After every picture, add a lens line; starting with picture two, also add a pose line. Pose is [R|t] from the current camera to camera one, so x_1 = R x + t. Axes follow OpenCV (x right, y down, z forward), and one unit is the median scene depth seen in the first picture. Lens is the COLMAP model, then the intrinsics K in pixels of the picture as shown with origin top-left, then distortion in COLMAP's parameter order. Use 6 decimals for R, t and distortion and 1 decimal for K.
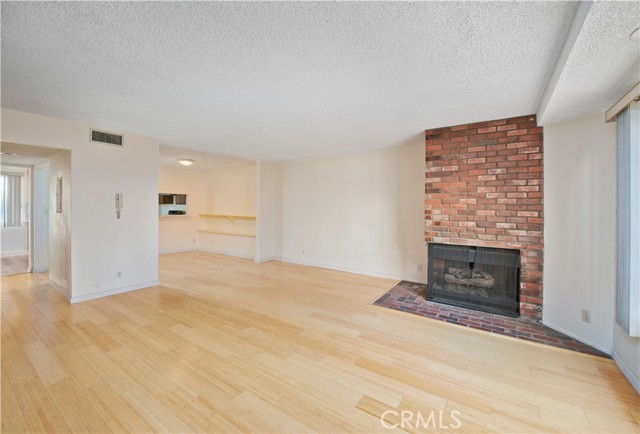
lens RADIAL K [[261.4, 0, 318.8], [0, 261.4, 206.7], [0, 0, 1]] dist [-0.000377, -0.000080]
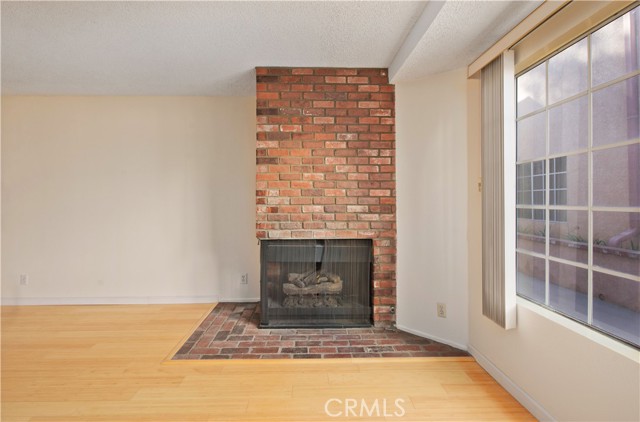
lens RADIAL K [[343.6, 0, 317.7], [0, 343.6, 195.2], [0, 0, 1]] dist [-0.007094, -0.001081]
pose [[0.810231, -0.004899, 0.586090, 0.033769], [0.007970, 0.999965, -0.002660, 0.033302], [-0.586056, 0.006826, 0.810242, 0.246077]]
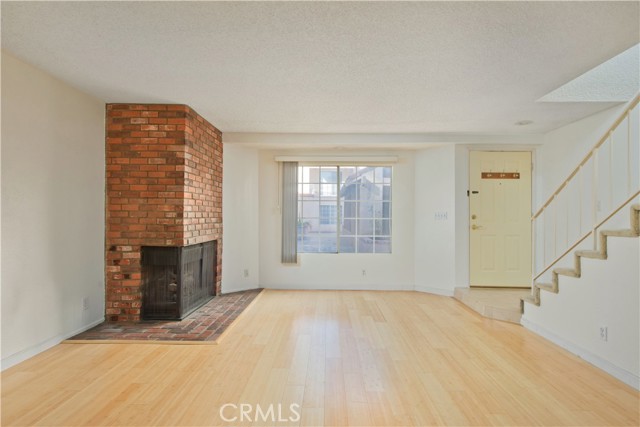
lens RADIAL K [[340.7, 0, 334.9], [0, 340.7, 213.1], [0, 0, 1]] dist [0.000315, 0.000108]
pose [[-0.570587, -0.011776, 0.821153, -0.777651], [-0.013011, 0.999901, 0.005299, 0.024270], [-0.821134, -0.007660, -0.570684, 1.348419]]
